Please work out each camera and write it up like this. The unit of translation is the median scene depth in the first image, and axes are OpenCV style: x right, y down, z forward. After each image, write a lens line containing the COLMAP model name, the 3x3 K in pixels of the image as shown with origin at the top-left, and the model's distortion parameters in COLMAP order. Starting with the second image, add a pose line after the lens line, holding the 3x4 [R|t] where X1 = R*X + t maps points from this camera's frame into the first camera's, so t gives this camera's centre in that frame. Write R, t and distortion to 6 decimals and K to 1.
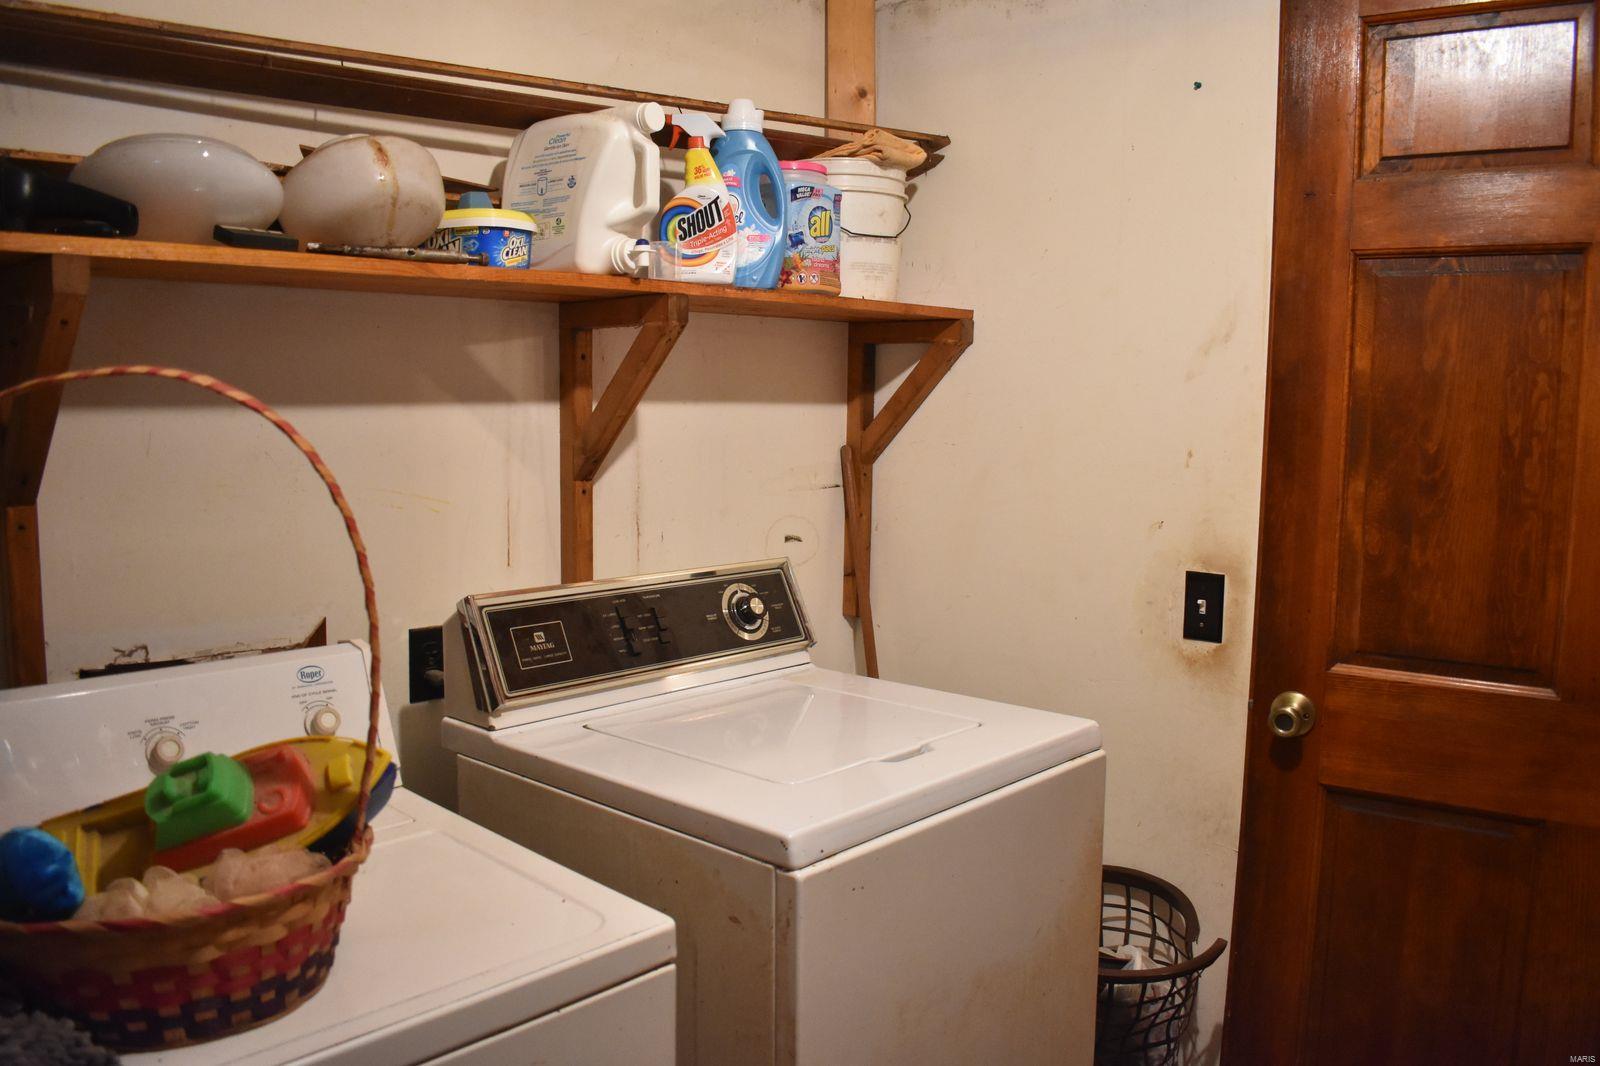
lens RADIAL K [[1238.7, 0, 801.9], [0, 1238.7, 529.1], [0, 0, 1]] dist [-0.097936, 0.010779]
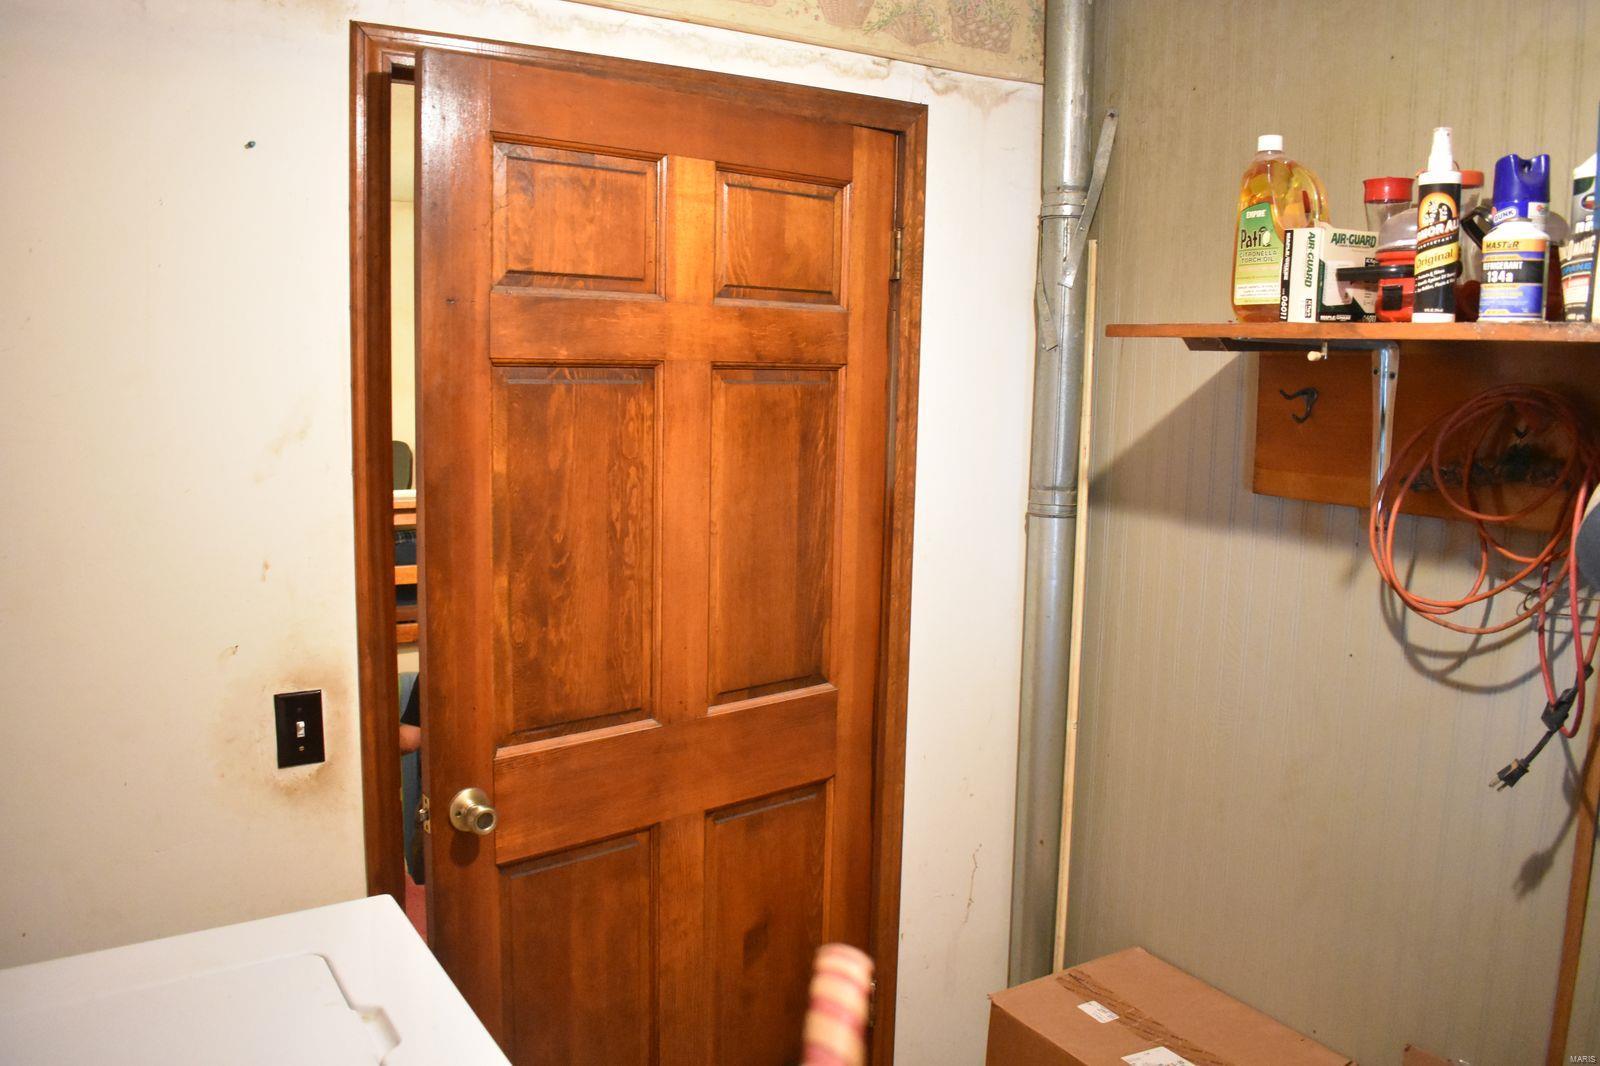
lens RADIAL K [[1238.7, 0, 801.9], [0, 1238.7, 529.1], [0, 0, 1]] dist [-0.097936, 0.010779]
pose [[0.259882, -0.134748, 0.956193, -0.496299], [0.090280, 0.989269, 0.114872, -0.182294], [-0.961411, 0.056472, 0.269259, 0.467830]]
